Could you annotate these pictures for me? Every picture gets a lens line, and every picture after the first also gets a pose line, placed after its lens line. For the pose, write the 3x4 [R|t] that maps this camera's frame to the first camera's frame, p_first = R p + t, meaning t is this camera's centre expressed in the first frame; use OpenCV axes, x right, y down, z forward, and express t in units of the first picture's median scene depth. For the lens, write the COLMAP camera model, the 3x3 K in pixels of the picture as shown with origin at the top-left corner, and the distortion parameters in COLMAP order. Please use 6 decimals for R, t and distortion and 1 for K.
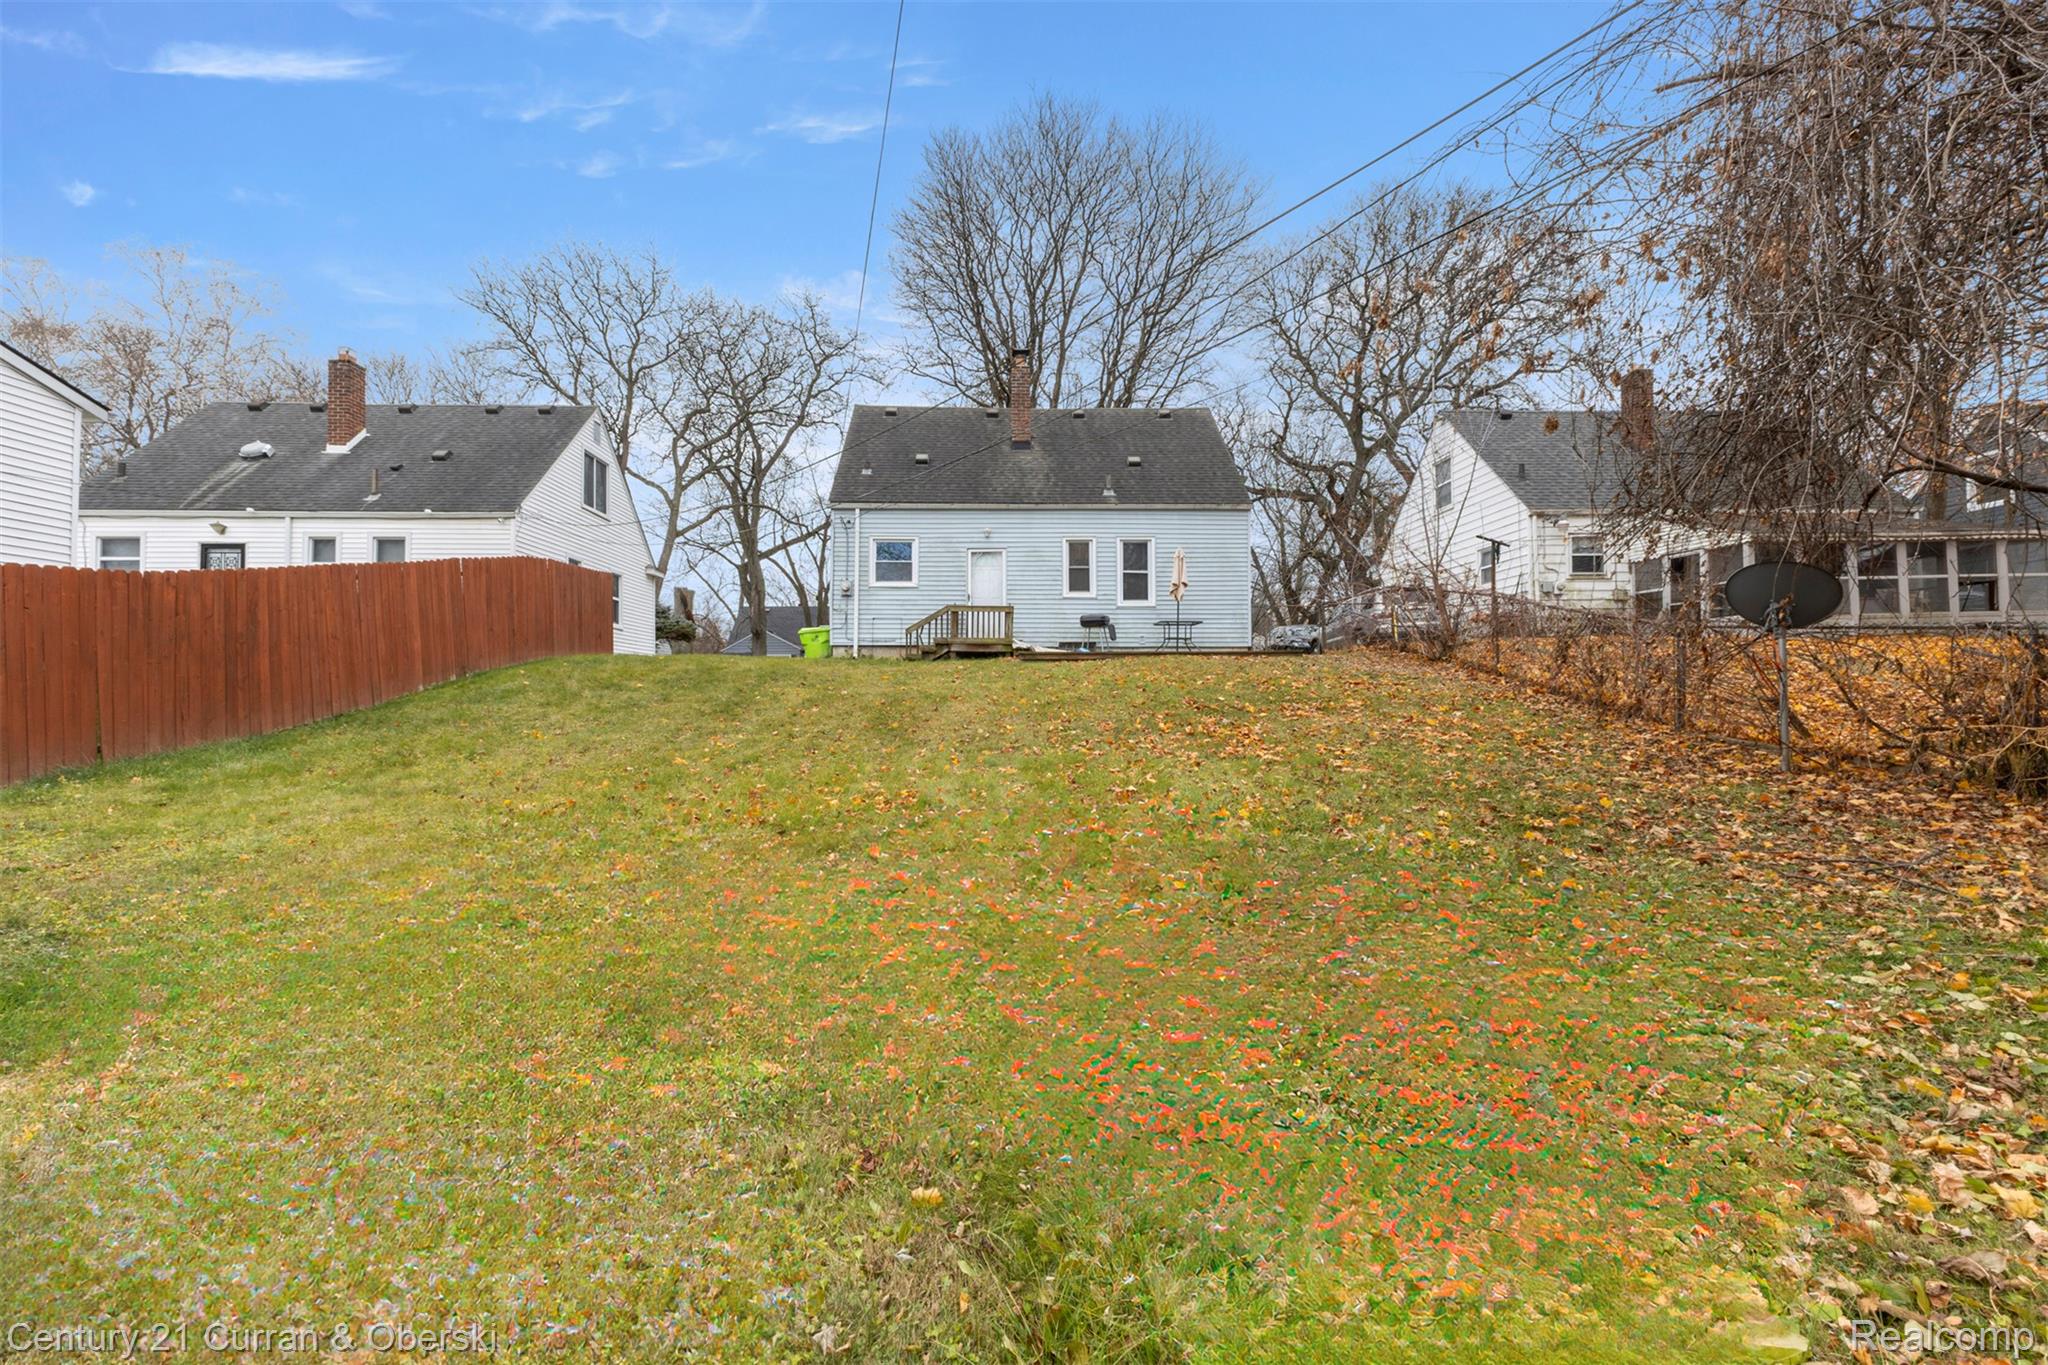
lens RADIAL K [[883.2, 0, 1026.6], [0, 883.2, 677.3], [0, 0, 1]] dist [0.006822, 0.000100]
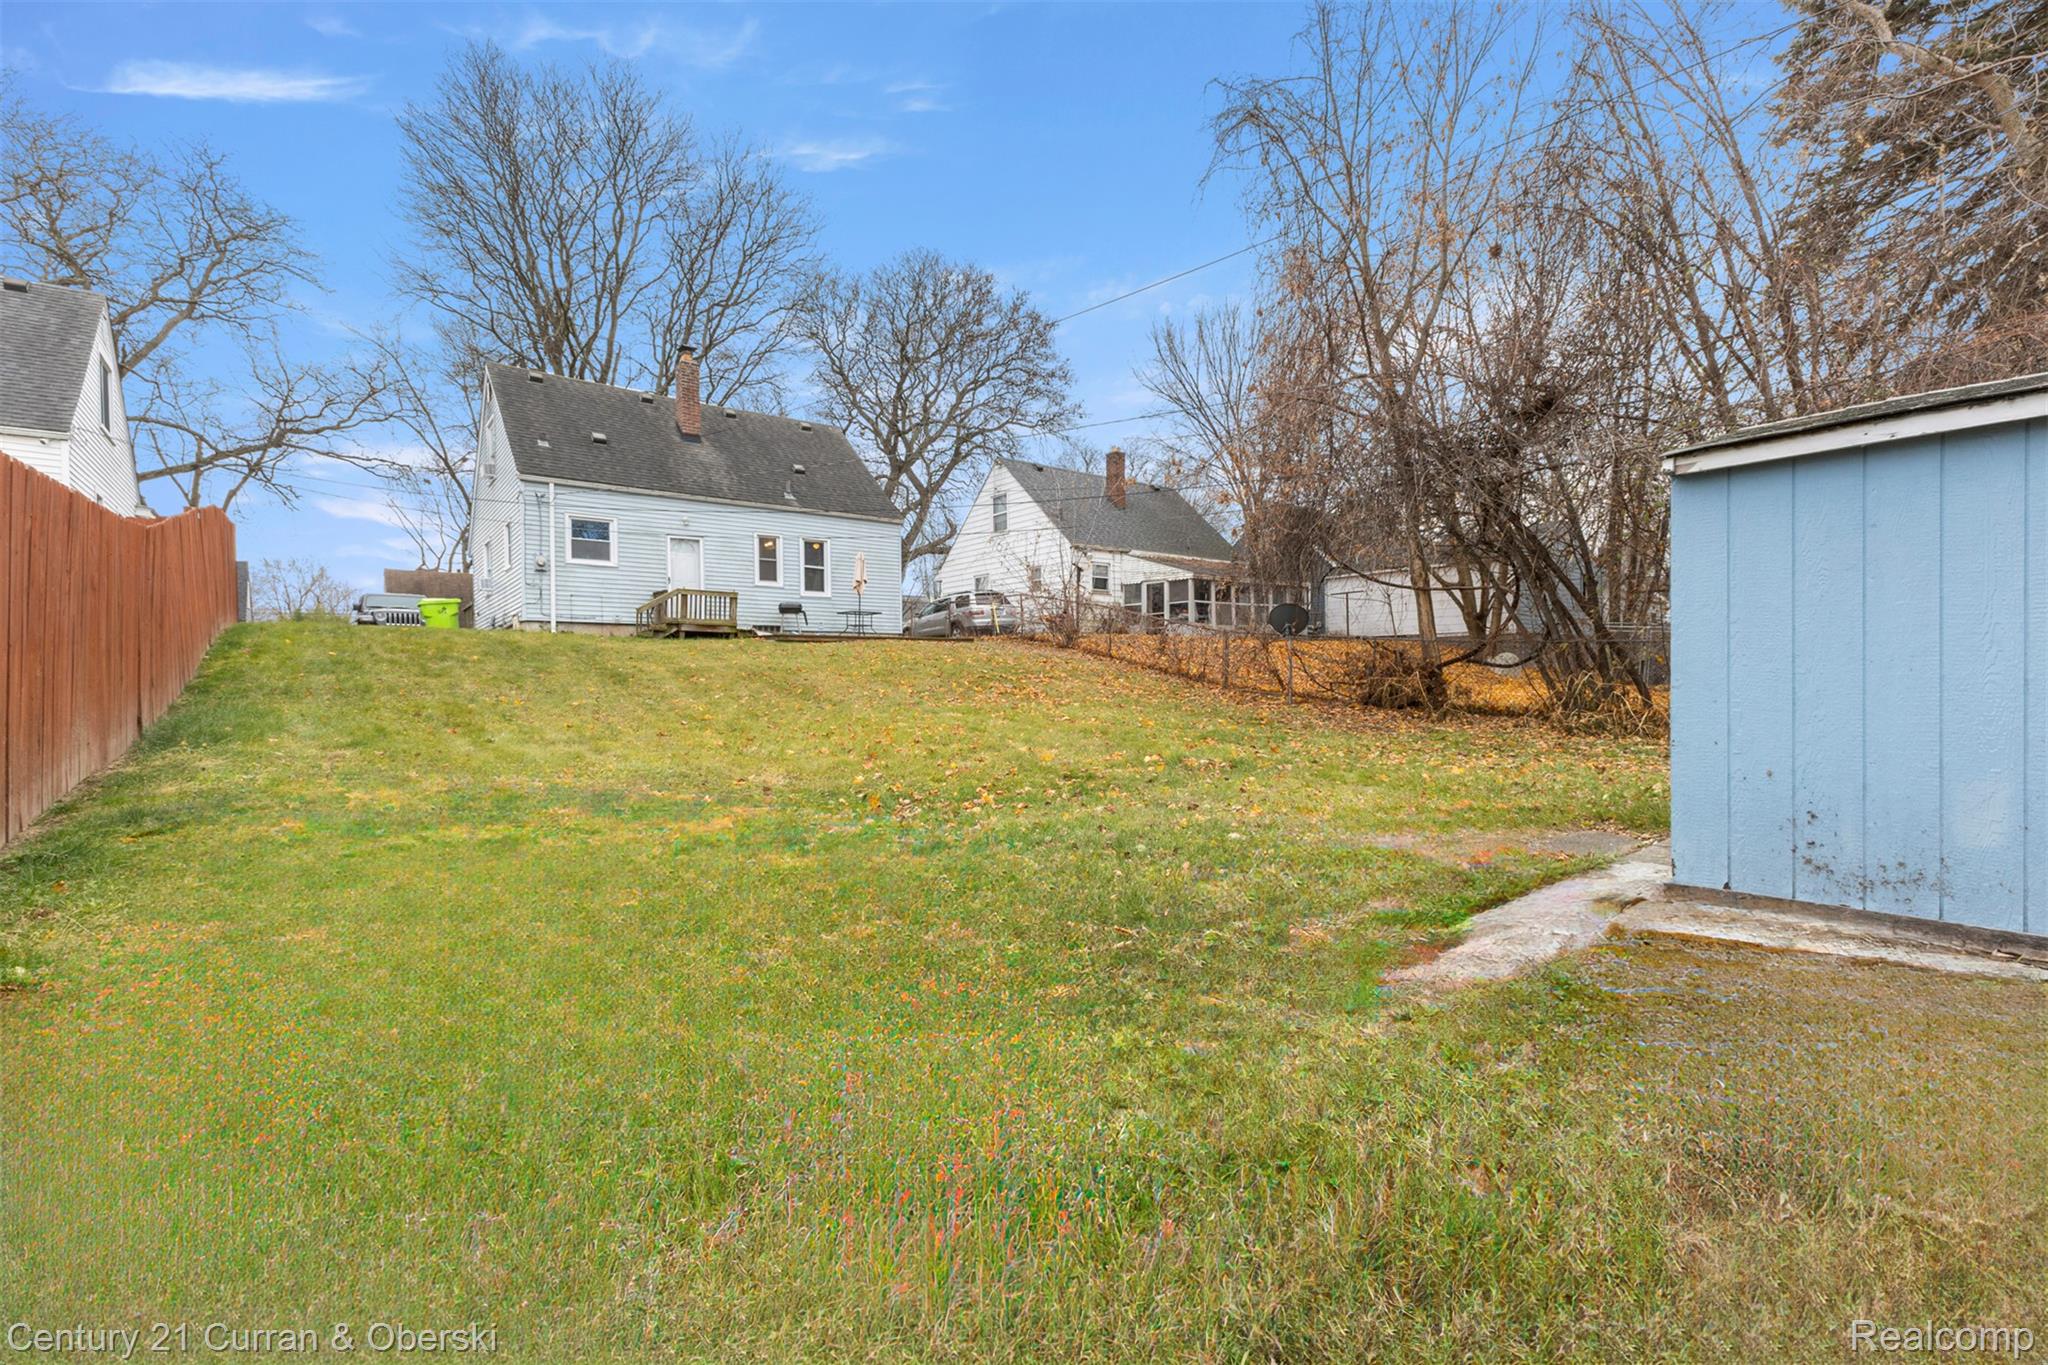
lens RADIAL K [[903.1, 0, 1023.8], [0, 903.1, 688.4], [0, 0, 1]] dist [0.014618, 0.000089]
pose [[0.806680, -0.008321, 0.590930, -0.366846], [-0.008890, 0.999617, 0.026212, 0.007623], [-0.590922, -0.026398, 0.806297, -0.139318]]
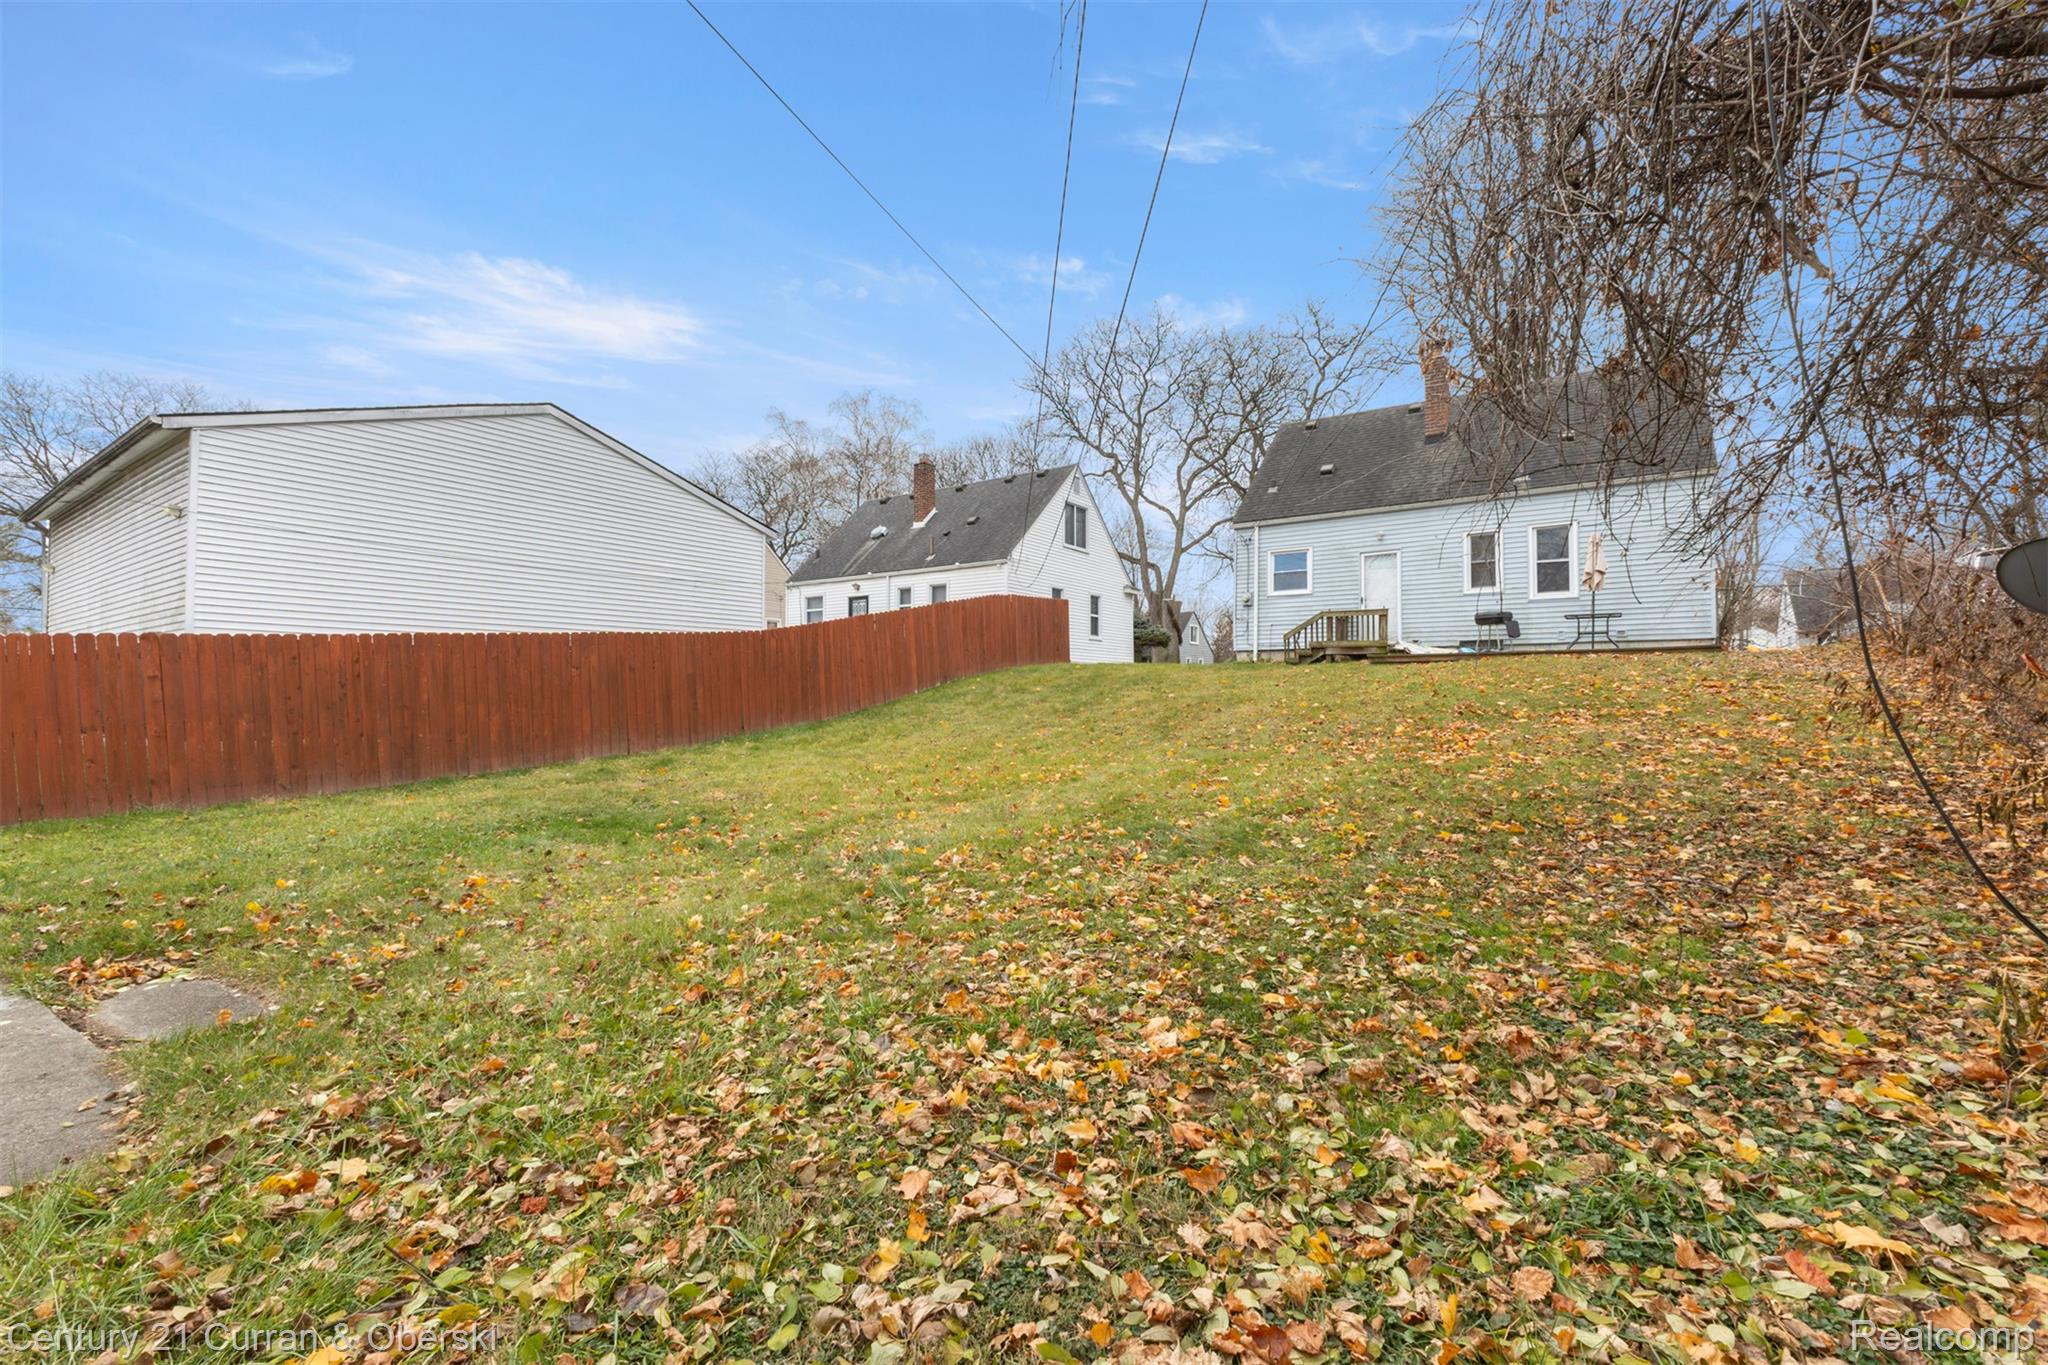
lens RADIAL K [[883.2, 0, 1022.5], [0, 883.2, 673.8], [0, 0, 1]] dist [0.006822, 0.000100]
pose [[0.799829, -0.011937, -0.600110, 0.234153], [0.013331, 0.999909, -0.002121, -0.008377], [0.600080, -0.006303, 0.799915, -0.058477]]
